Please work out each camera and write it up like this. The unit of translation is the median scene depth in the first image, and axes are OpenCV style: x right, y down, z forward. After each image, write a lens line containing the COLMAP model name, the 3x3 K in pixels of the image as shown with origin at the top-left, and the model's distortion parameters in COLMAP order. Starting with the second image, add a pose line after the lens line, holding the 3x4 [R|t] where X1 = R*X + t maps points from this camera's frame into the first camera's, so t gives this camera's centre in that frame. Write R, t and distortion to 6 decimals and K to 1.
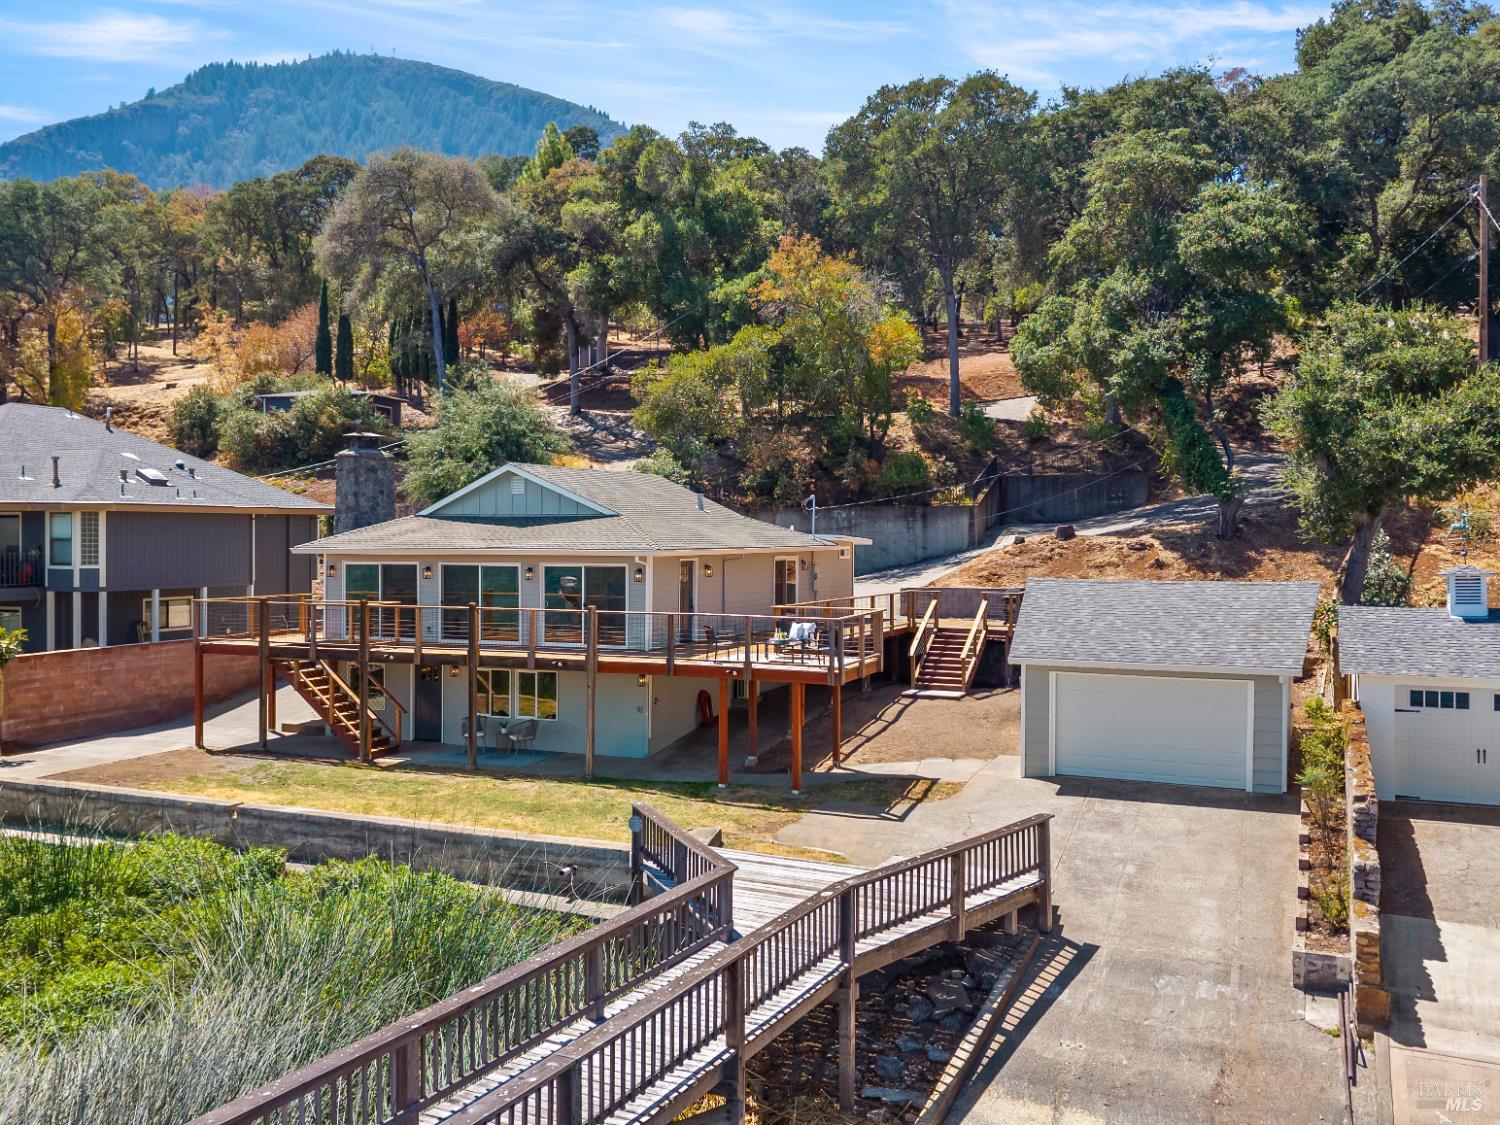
lens RADIAL K [[1309.3, 0, 794.0], [0, 1309.3, 563.1], [0, 0, 1]] dist [0.079601, -0.138961]
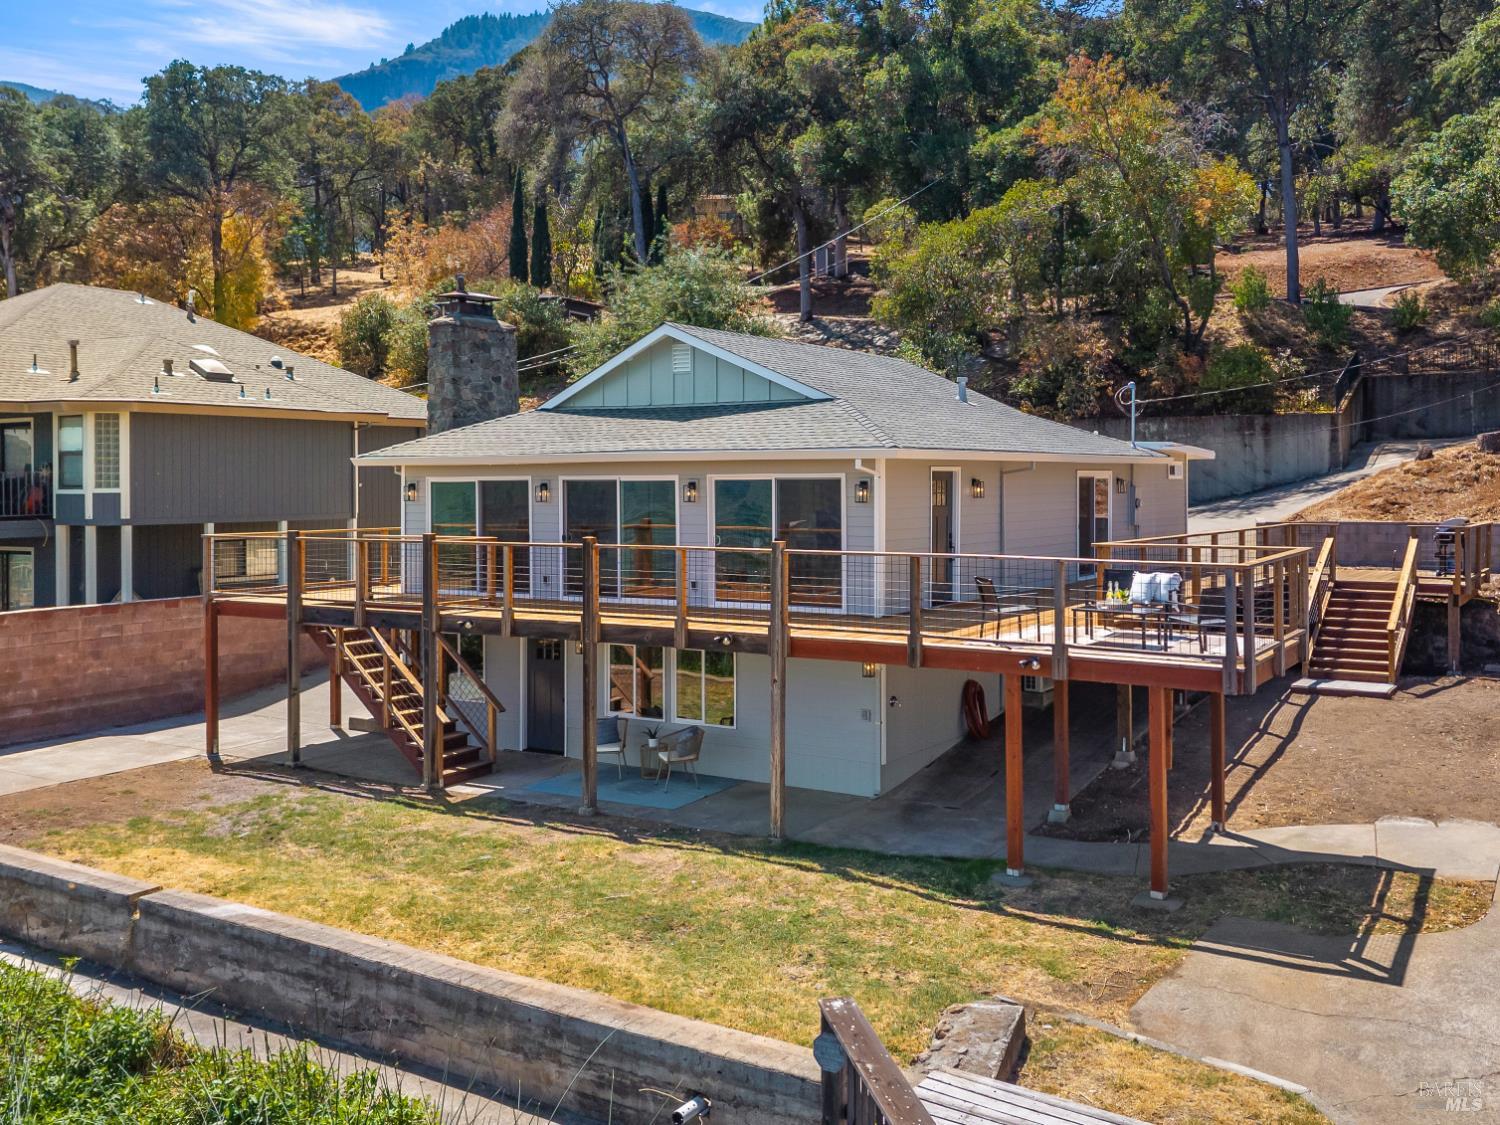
lens RADIAL K [[1309.3, 0, 786.7], [0, 1309.3, 540.4], [0, 0, 1]] dist [0.079601, -0.138961]
pose [[0.980524, -0.002183, -0.196389, -0.027232], [0.006271, 0.999776, 0.020195, 0.014804], [0.196301, -0.021033, 0.980318, 0.313155]]
